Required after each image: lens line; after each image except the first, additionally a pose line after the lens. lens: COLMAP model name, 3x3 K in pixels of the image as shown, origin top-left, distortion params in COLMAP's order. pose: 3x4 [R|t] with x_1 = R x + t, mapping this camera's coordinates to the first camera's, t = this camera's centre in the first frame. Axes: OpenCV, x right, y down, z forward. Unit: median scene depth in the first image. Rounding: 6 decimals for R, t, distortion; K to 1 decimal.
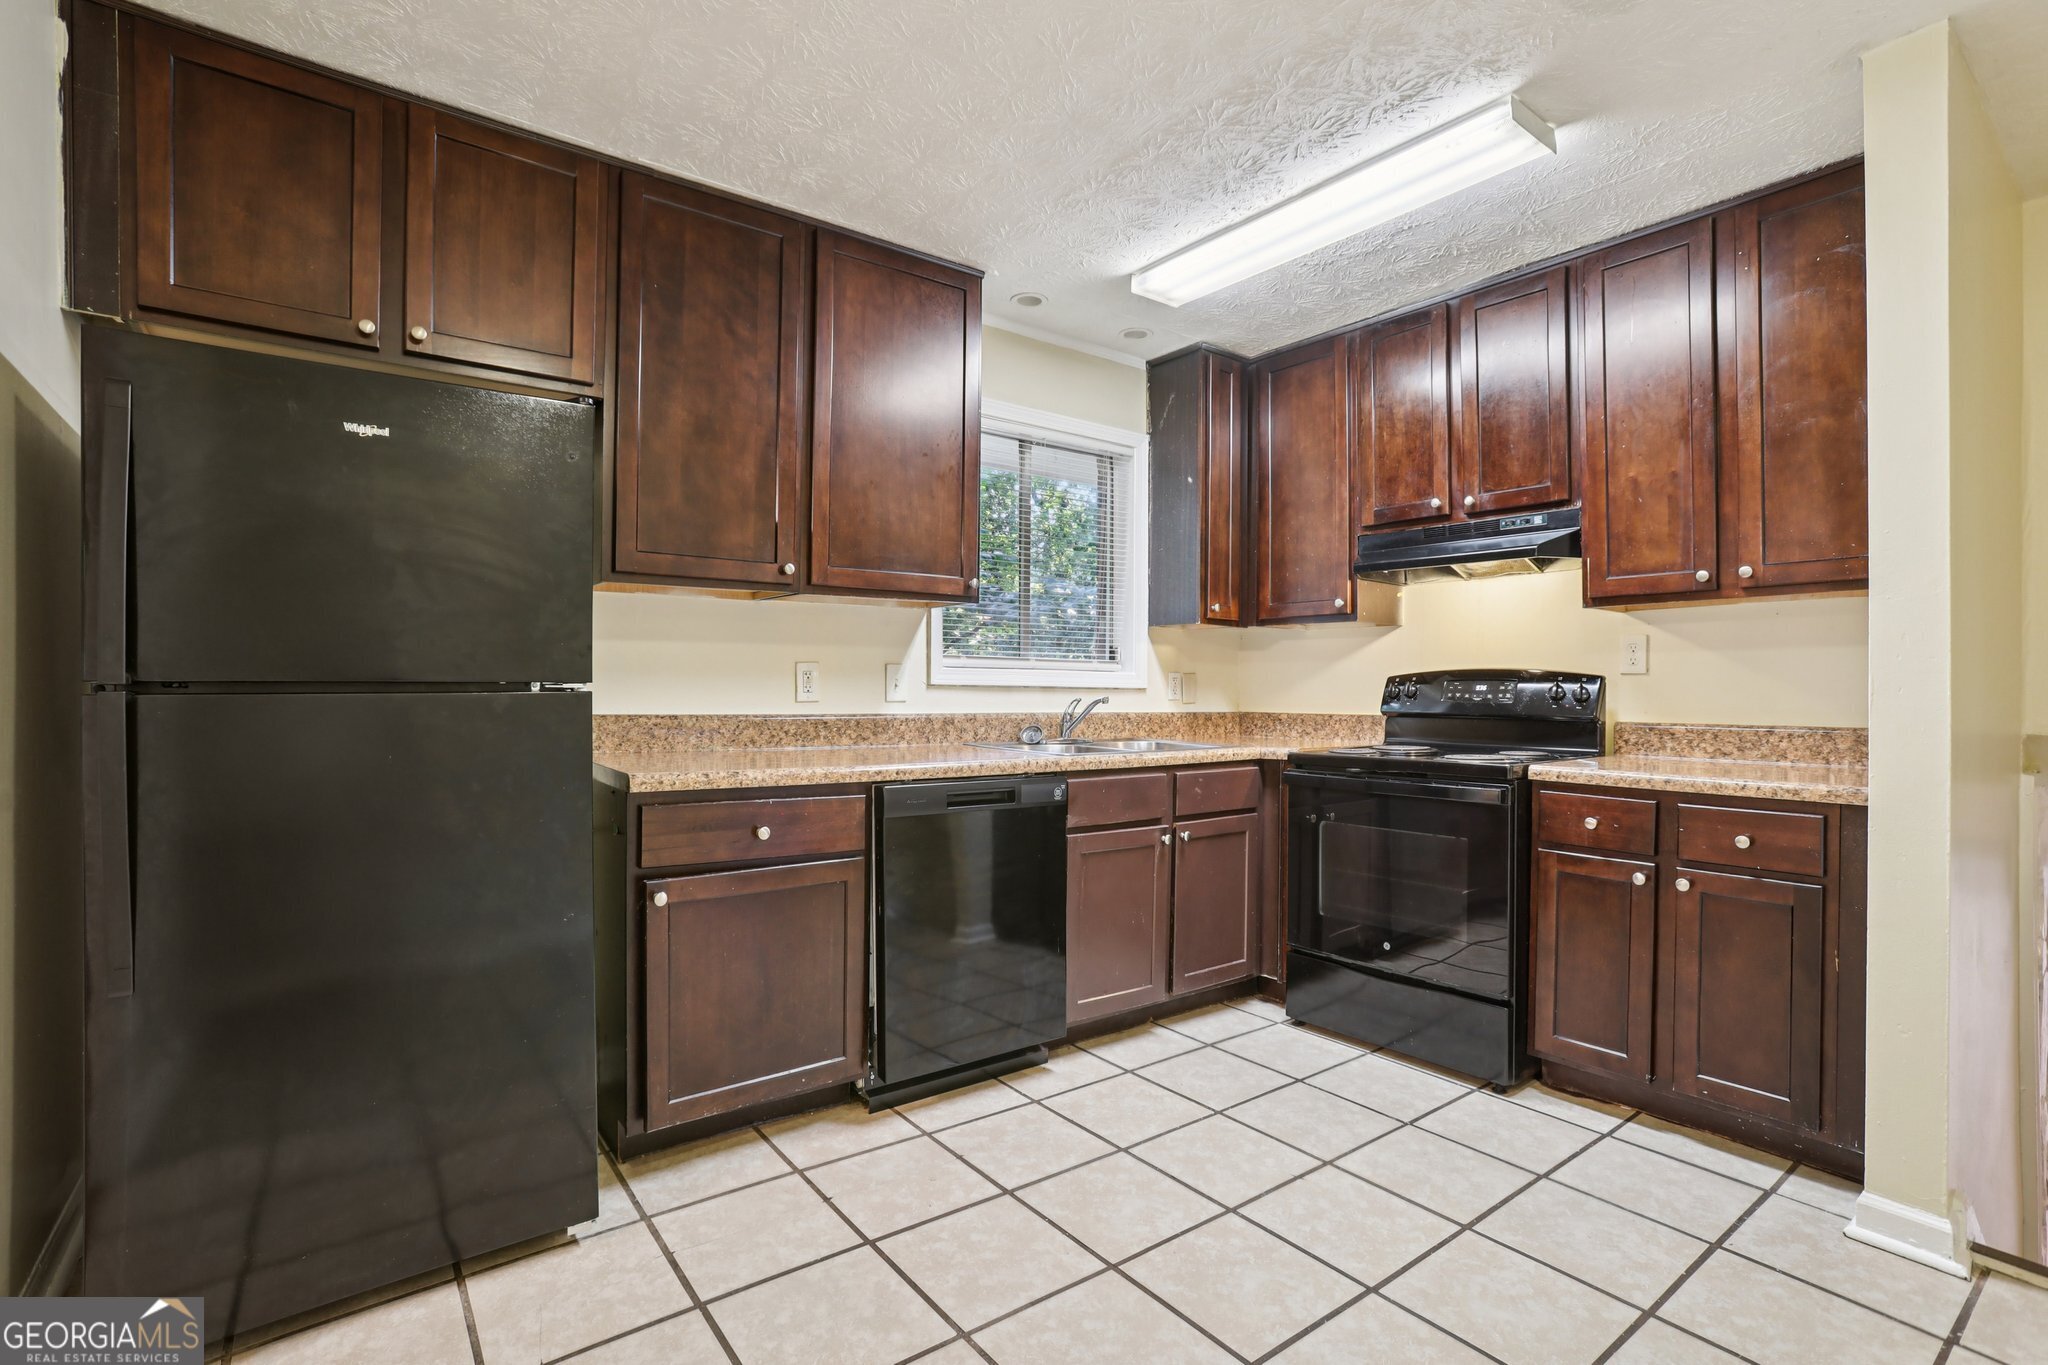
lens RADIAL K [[965.9, 0, 1026.5], [0, 965.9, 686.8], [0, 0, 1]] dist [-0.074636, 0.045159]
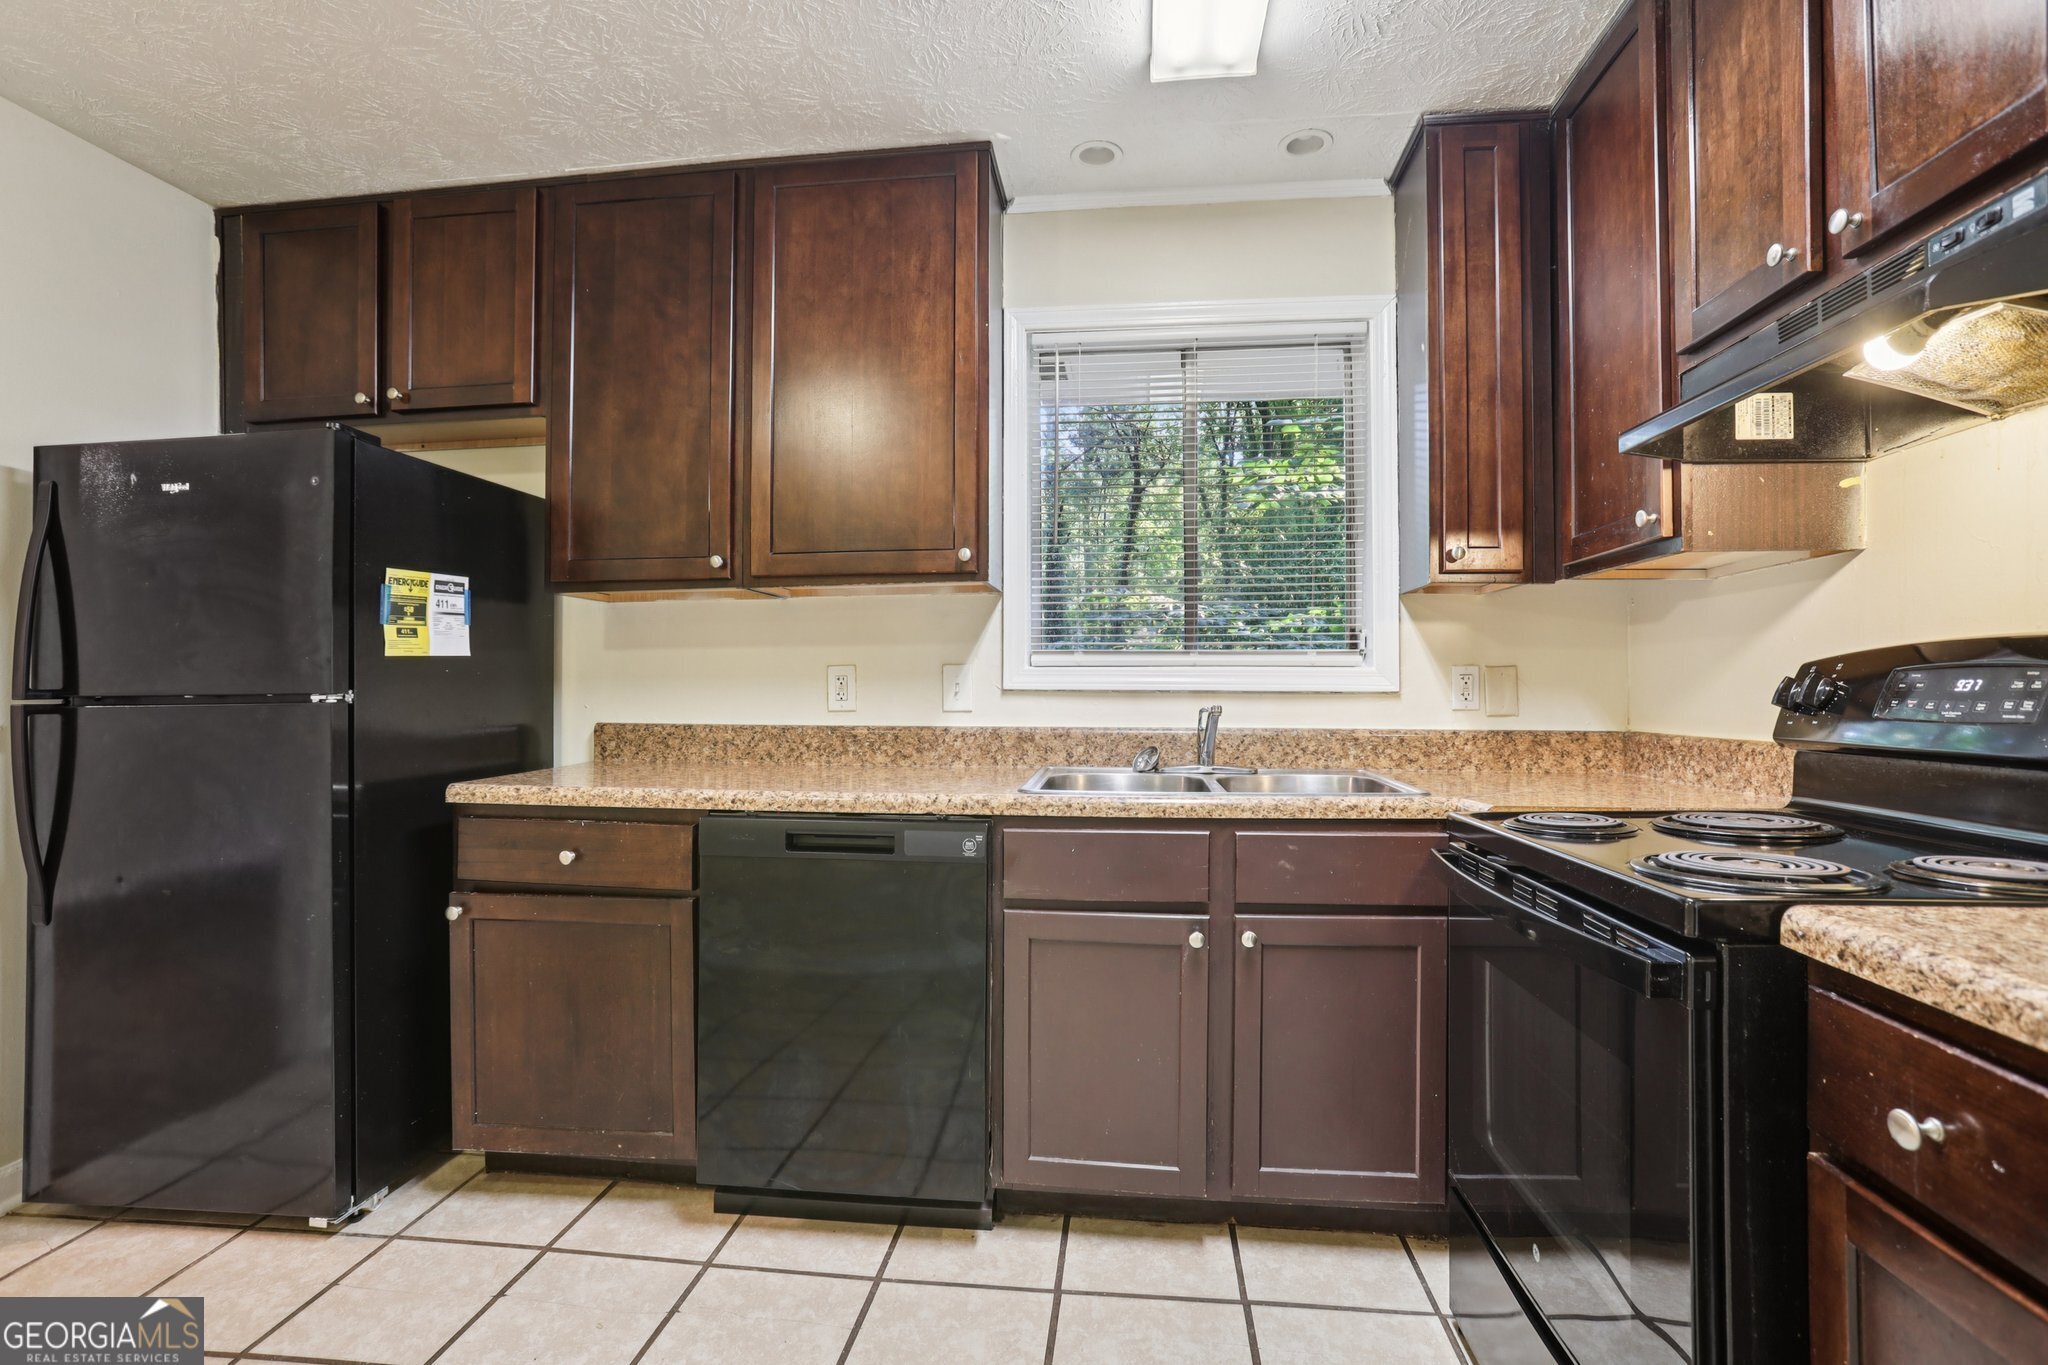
lens RADIAL K [[972.5, 0, 1024.0], [0, 972.5, 682.5], [0, 0, 1]] dist [-0.059585, 0.030139]
pose [[0.723233, -0.014418, -0.690453, 0.521484], [0.008846, 0.999893, -0.011614, 0.001165], [0.690547, 0.002292, 0.723284, 0.503743]]
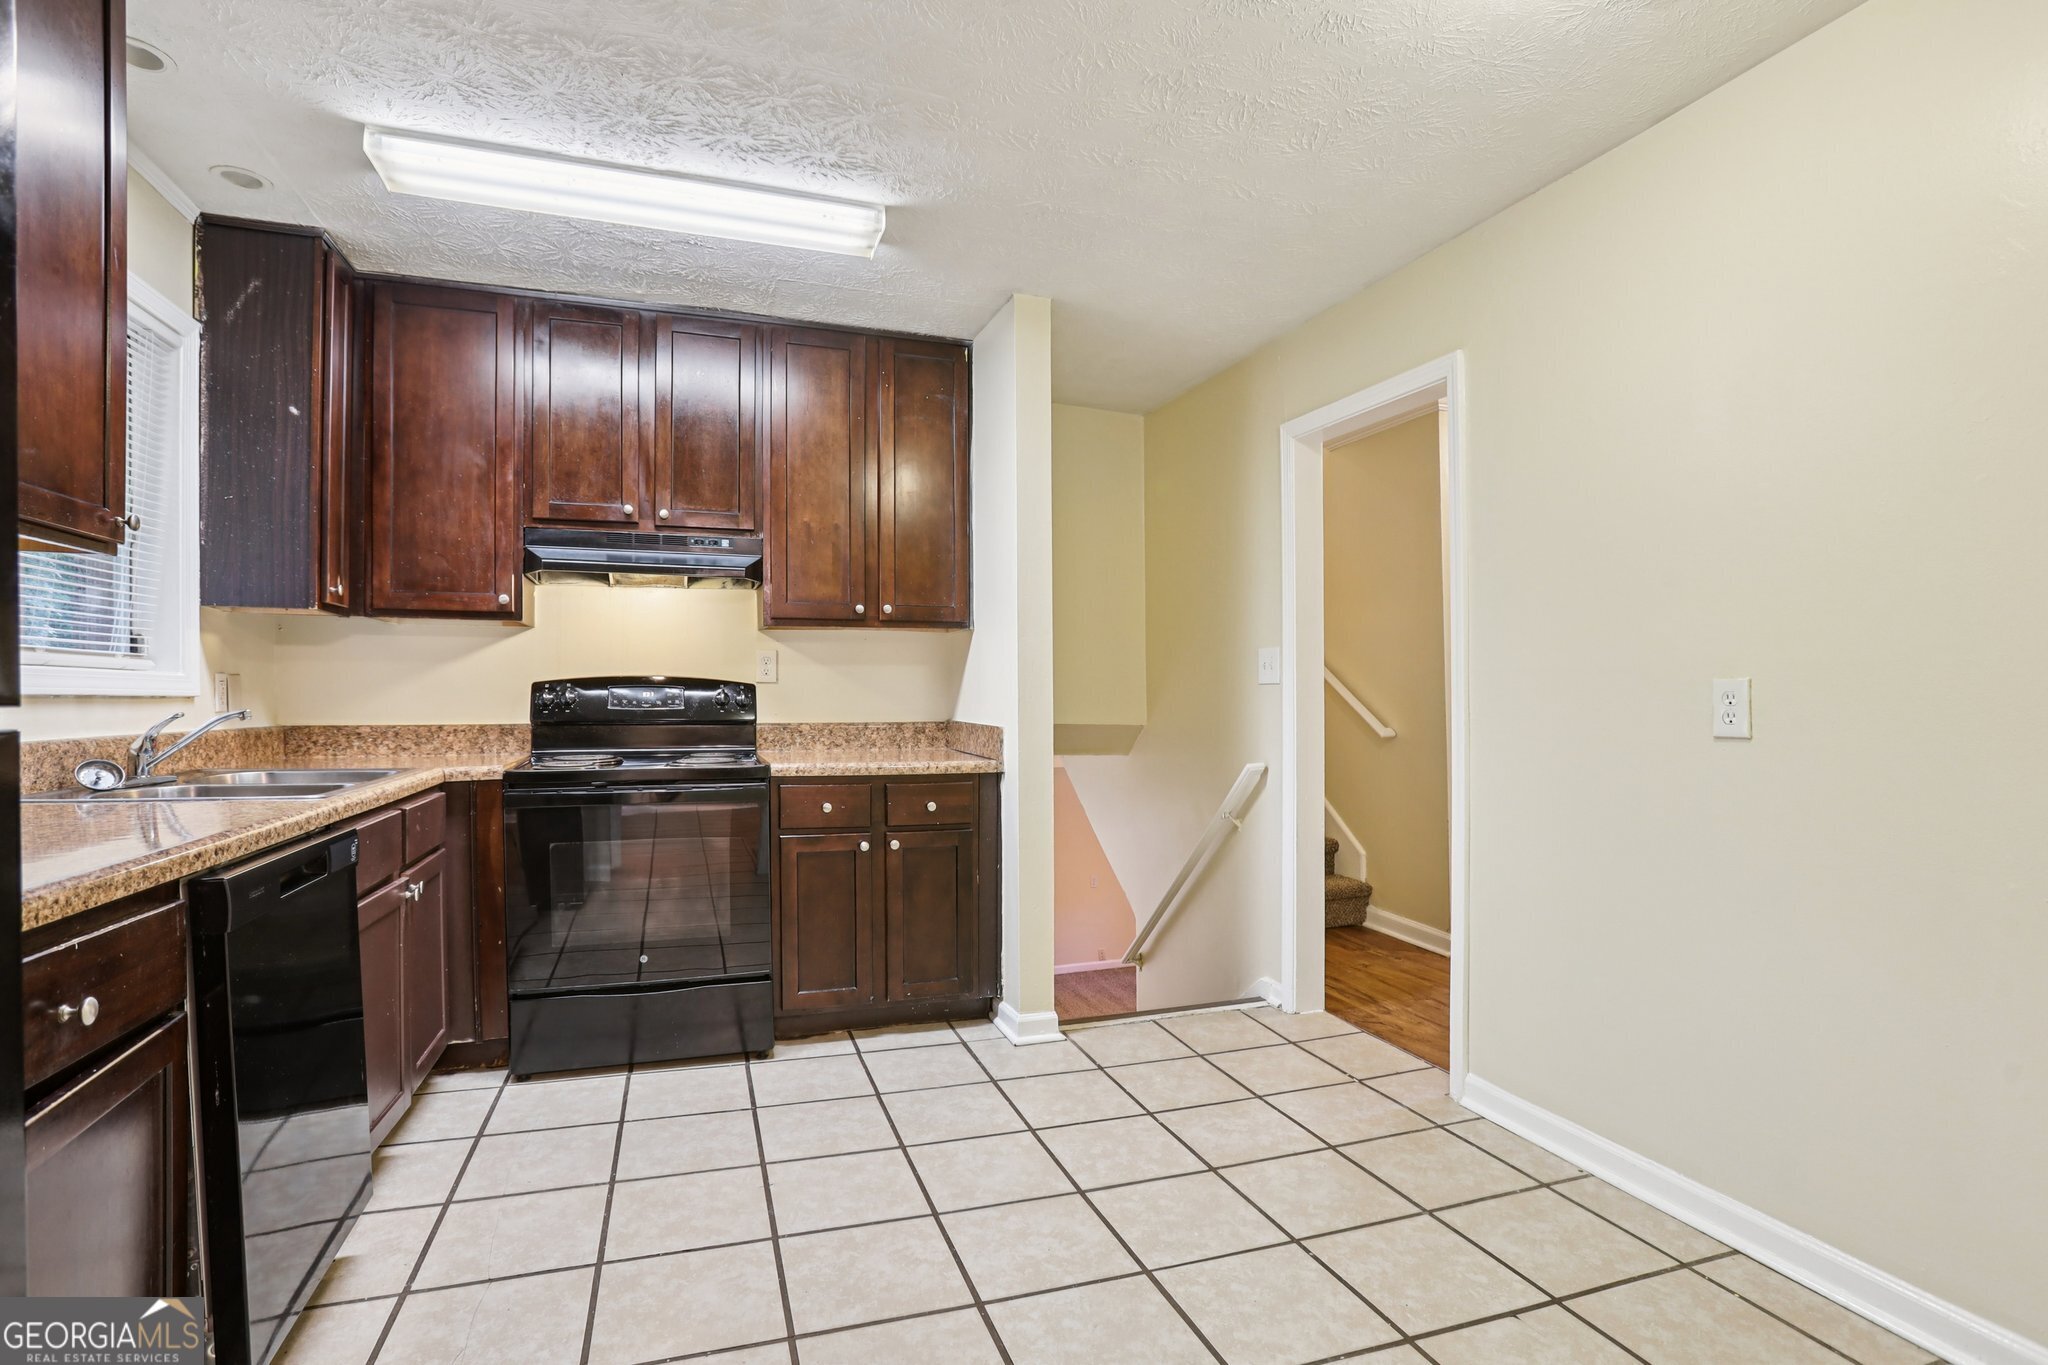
lens RADIAL K [[997.9, 0, 1003.3], [0, 997.9, 696.3], [0, 0, 1]] dist [-0.074254, 0.050169]
pose [[0.325890, -0.006991, 0.945382, -0.461016], [-0.004099, 0.999953, 0.008808, -0.009067], [-0.945399, -0.006746, 0.325846, 0.321286]]
